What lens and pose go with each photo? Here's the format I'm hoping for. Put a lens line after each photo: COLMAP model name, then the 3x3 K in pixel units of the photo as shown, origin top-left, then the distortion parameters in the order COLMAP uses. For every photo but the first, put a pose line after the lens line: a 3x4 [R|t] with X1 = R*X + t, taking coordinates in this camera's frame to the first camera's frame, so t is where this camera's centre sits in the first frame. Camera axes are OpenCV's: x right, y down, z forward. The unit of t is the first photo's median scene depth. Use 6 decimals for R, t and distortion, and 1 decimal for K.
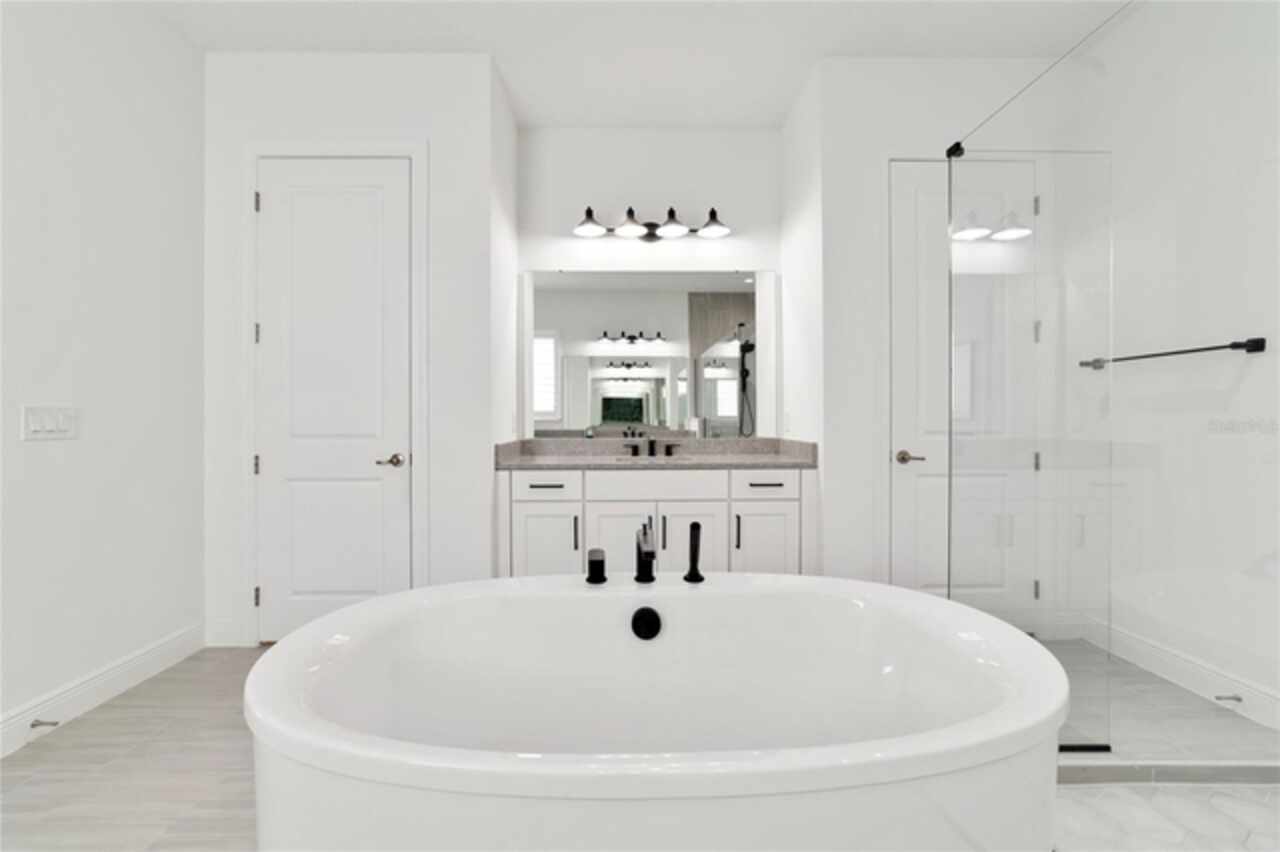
lens RADIAL K [[493.9, 0, 634.0], [0, 493.9, 427.3], [0, 0, 1]] dist [-0.028459, -0.000064]
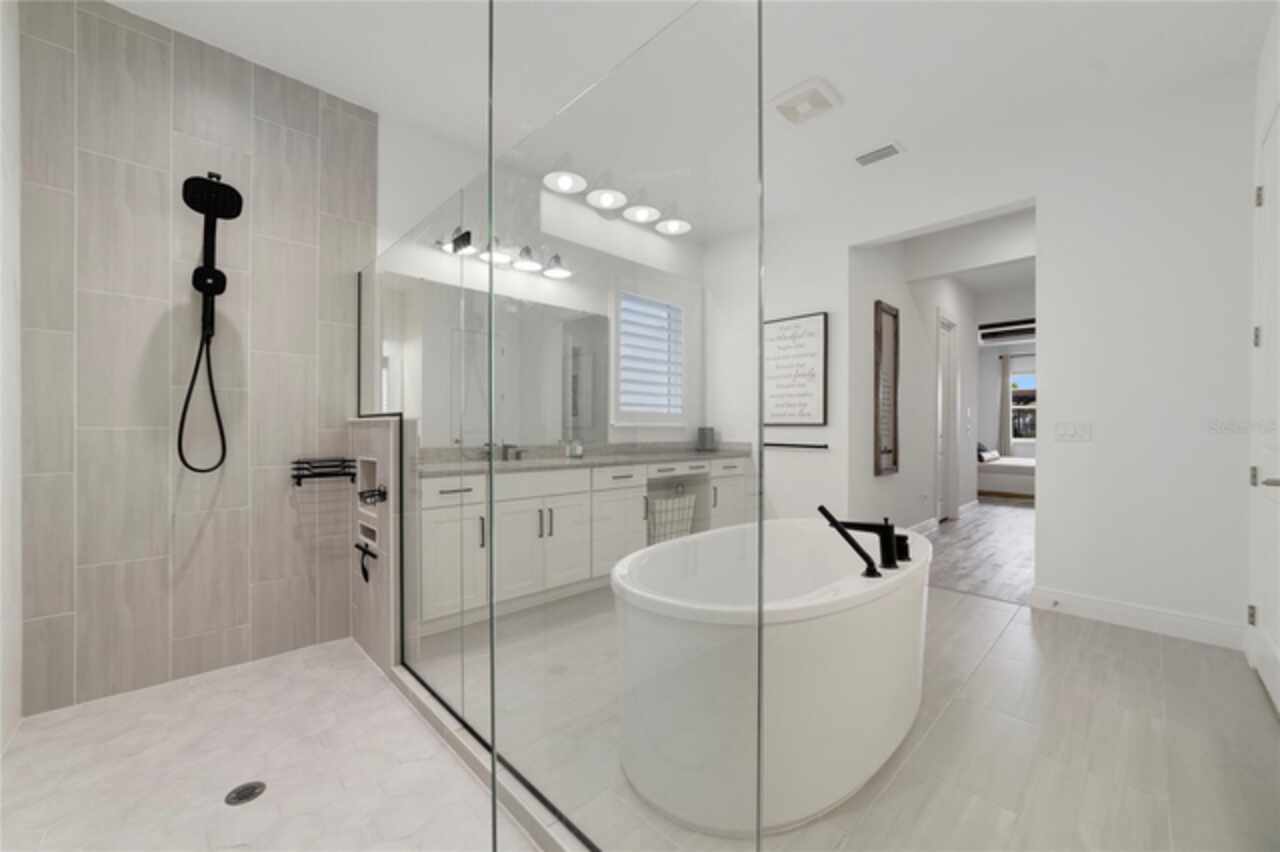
lens RADIAL K [[493.9, 0, 634.0], [0, 493.9, 427.3], [0, 0, 1]] dist [-0.028459, -0.000064]
pose [[0.728457, 0.011573, 0.684993, -0.611623], [0.000443, 0.999849, -0.017364, 0.001830], [-0.685091, 0.012953, 0.728342, -0.020961]]
